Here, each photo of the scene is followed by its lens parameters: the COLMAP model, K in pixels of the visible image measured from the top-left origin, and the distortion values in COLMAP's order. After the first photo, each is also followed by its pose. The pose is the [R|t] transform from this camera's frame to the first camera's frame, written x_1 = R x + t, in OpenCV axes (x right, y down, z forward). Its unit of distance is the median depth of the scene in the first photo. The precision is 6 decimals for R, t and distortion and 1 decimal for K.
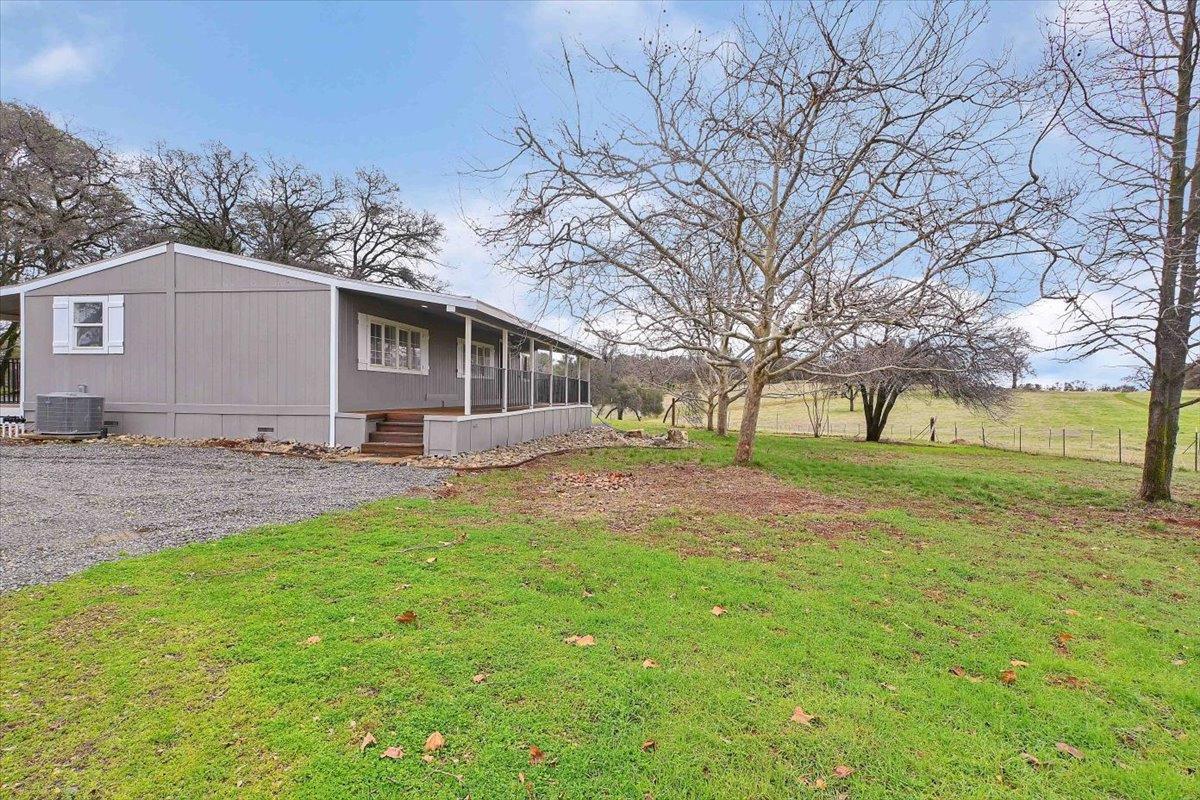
lens RADIAL K [[590.9, 0, 600.0], [0, 590.9, 400.0], [0, 0, 1]] dist [0.001694, 0.000892]
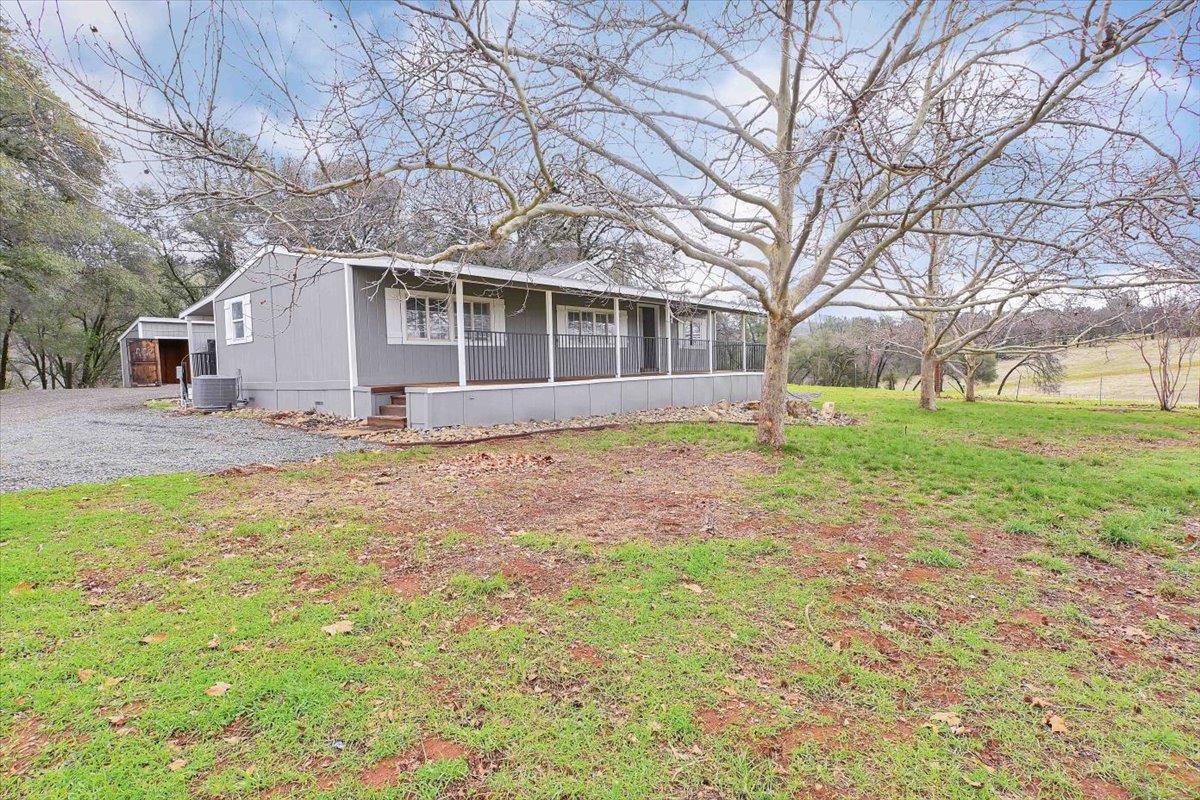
lens RADIAL K [[590.9, 0, 600.0], [0, 590.9, 400.0], [0, 0, 1]] dist [0.001694, 0.000892]
pose [[0.864648, -0.009280, -0.502293, 0.420900], [0.032124, 0.998805, 0.036845, 0.019489], [0.501350, -0.047993, 0.863912, 0.303536]]
